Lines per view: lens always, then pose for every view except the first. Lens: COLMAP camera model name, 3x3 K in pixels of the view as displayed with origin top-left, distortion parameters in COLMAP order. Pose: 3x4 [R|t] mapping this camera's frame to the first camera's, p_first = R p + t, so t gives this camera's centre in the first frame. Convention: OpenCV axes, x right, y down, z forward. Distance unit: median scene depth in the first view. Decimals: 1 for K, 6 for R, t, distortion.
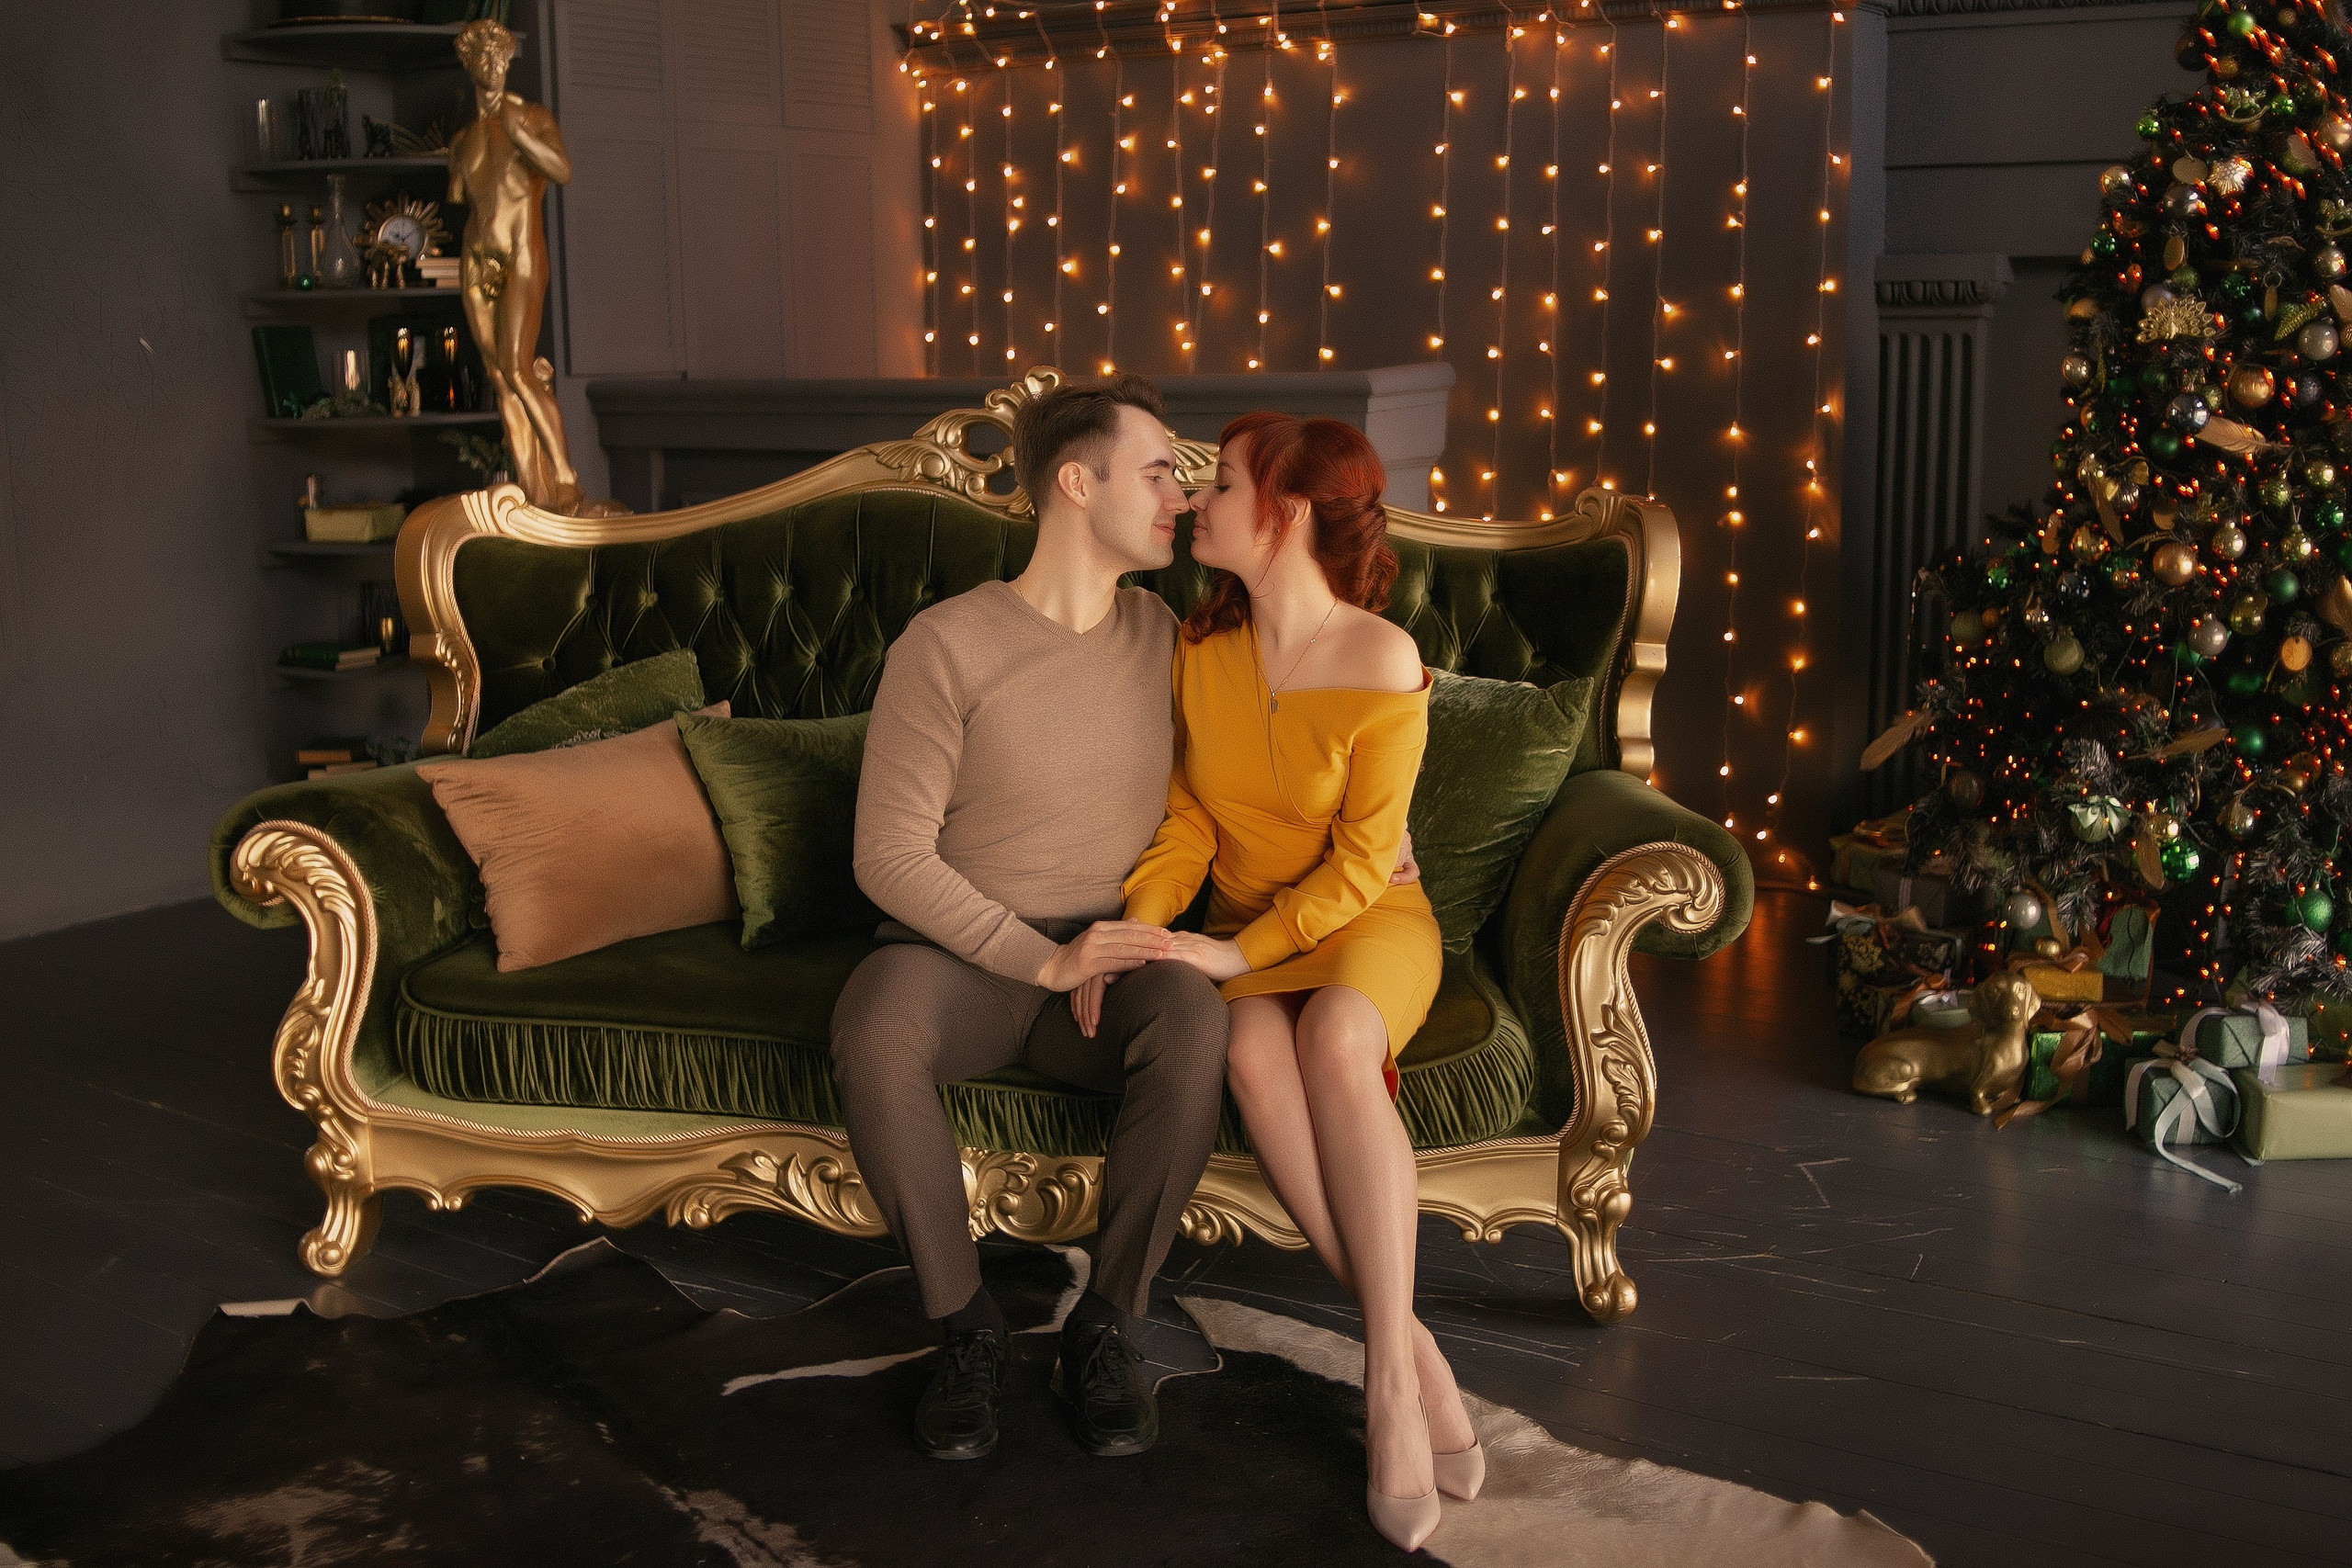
lens RADIAL K [[2425.3, 0, 1176.0], [0, 2425.3, 784.0], [0, 0, 1]] dist [-0.179070, 0.156319]
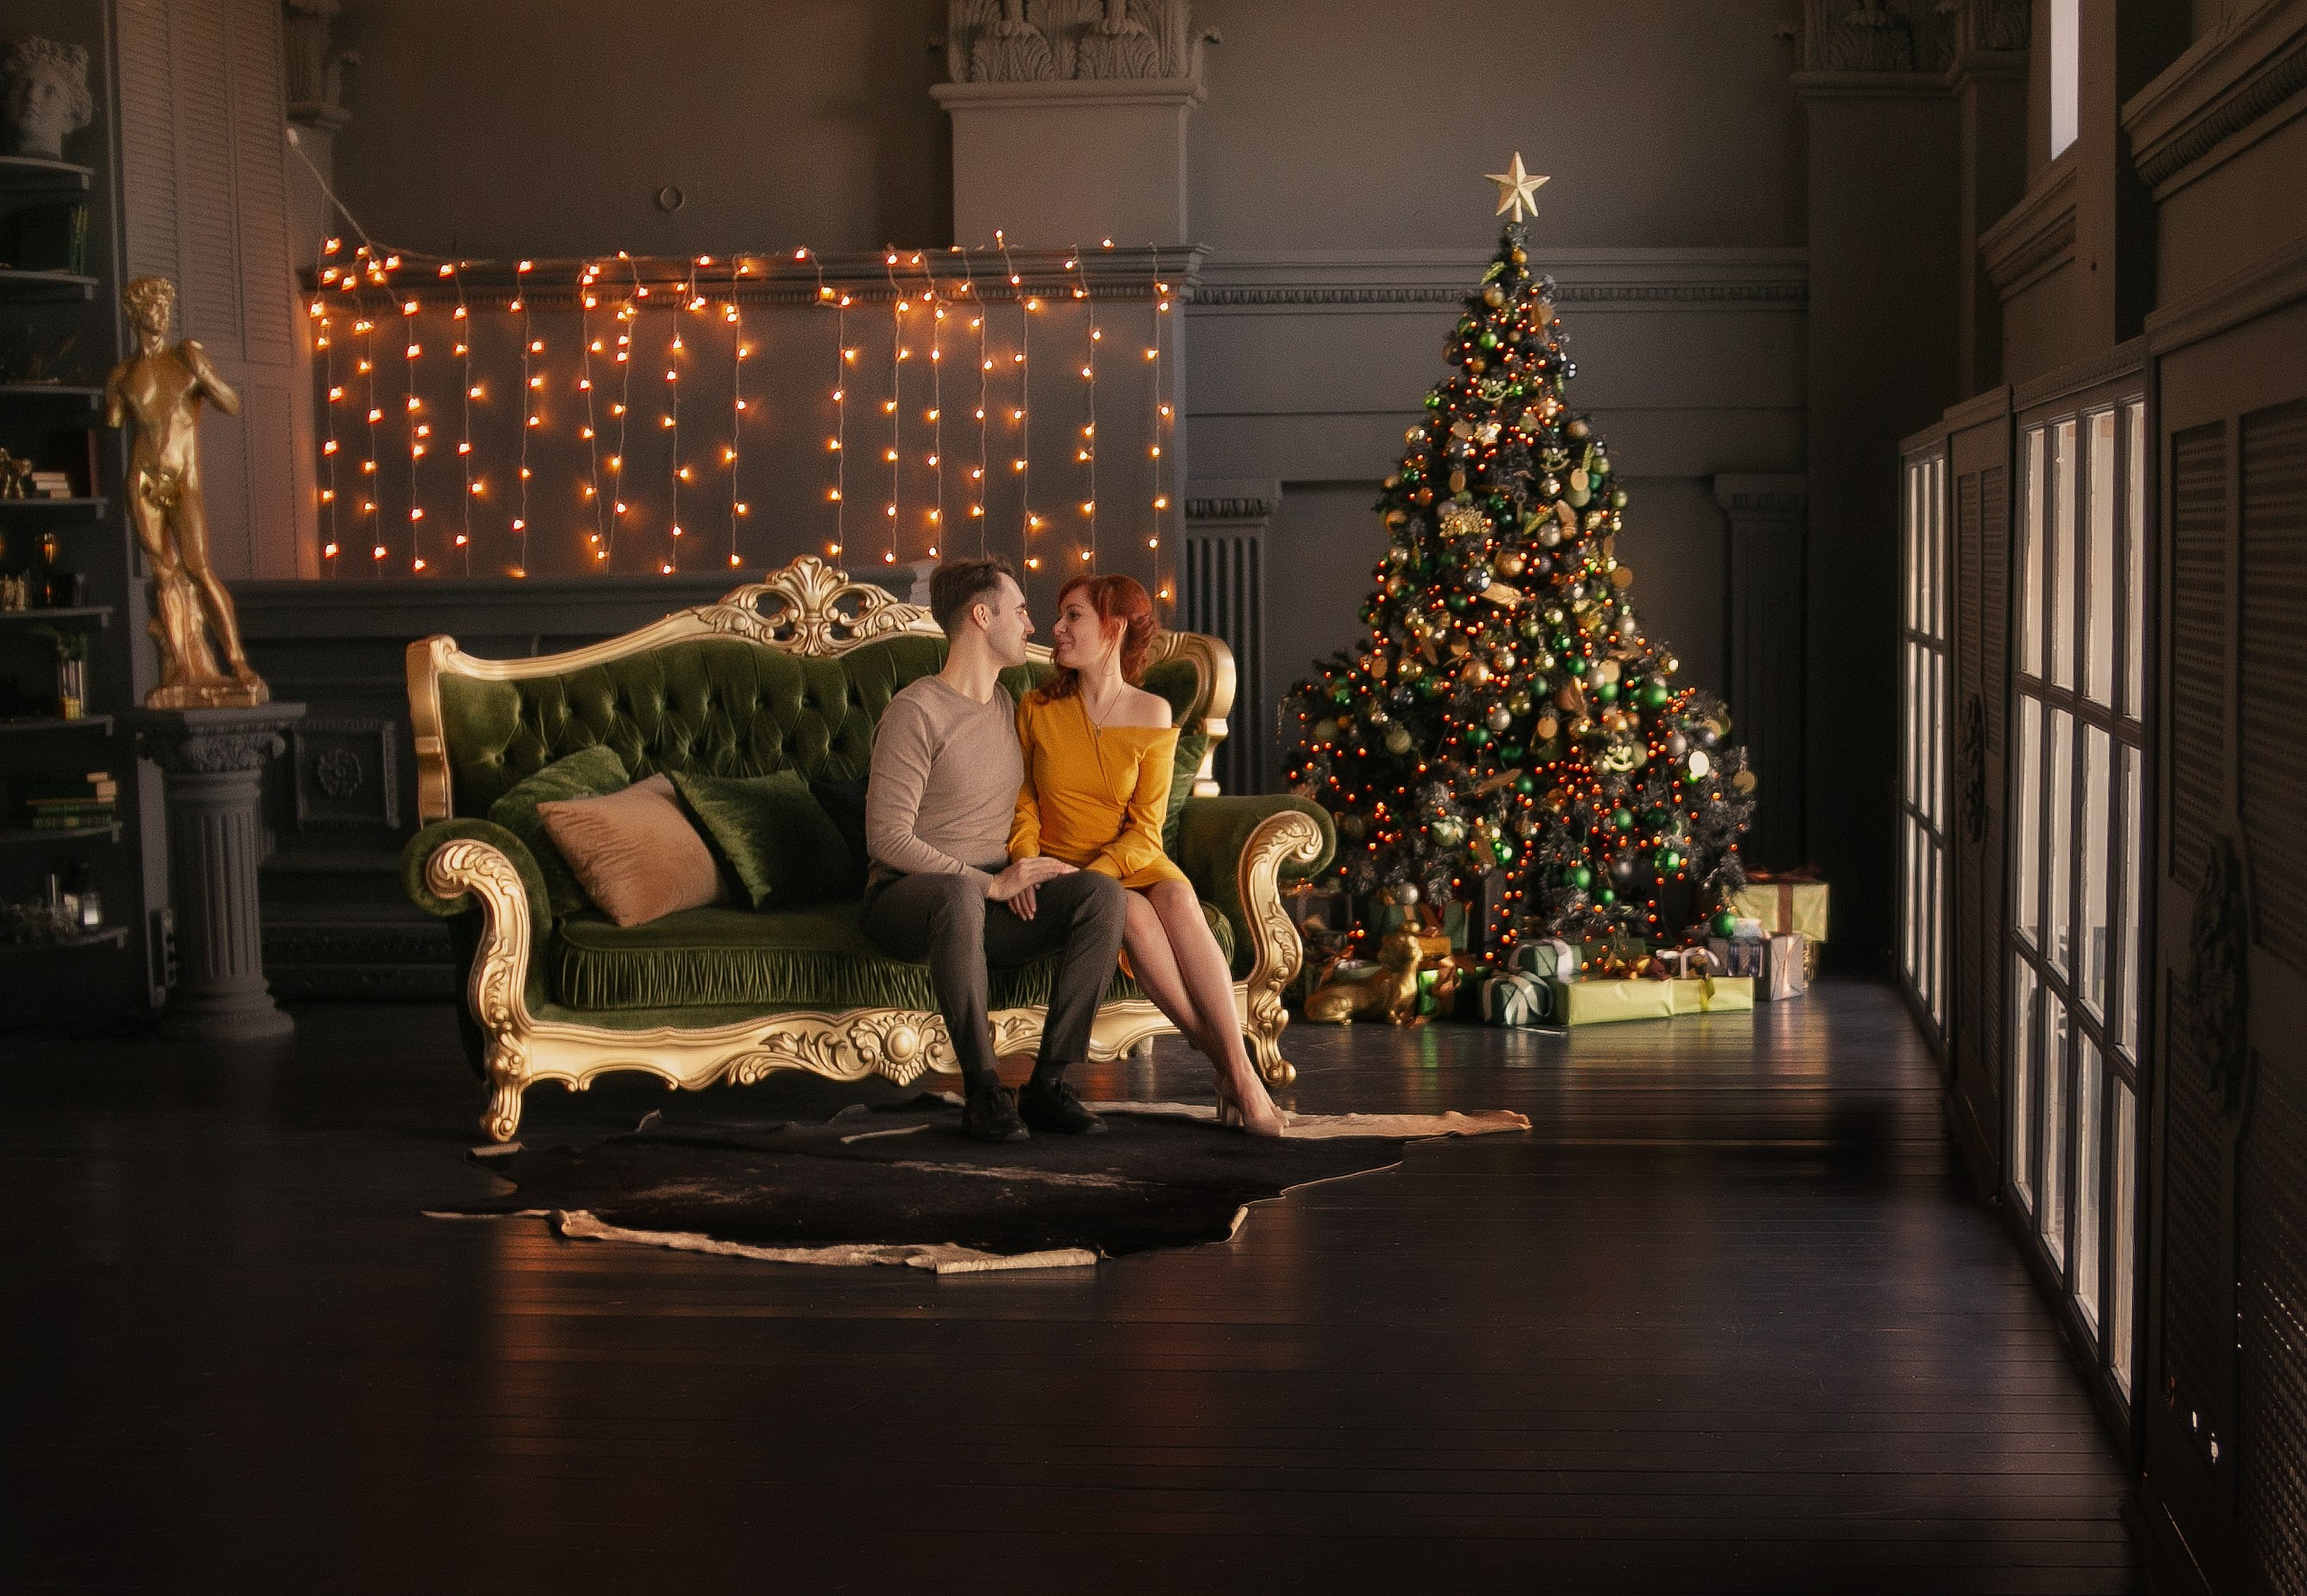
lens RADIAL K [[2814.5, 0, 1437.5], [0, 2814.5, 799.1], [0, 0, 1]] dist [-0.139601, -0.001331]
pose [[0.877837, -0.037714, 0.477472, -0.516094], [0.085605, 0.993197, -0.078935, 0.140170], [-0.471247, 0.110166, 0.875094, -0.652095]]
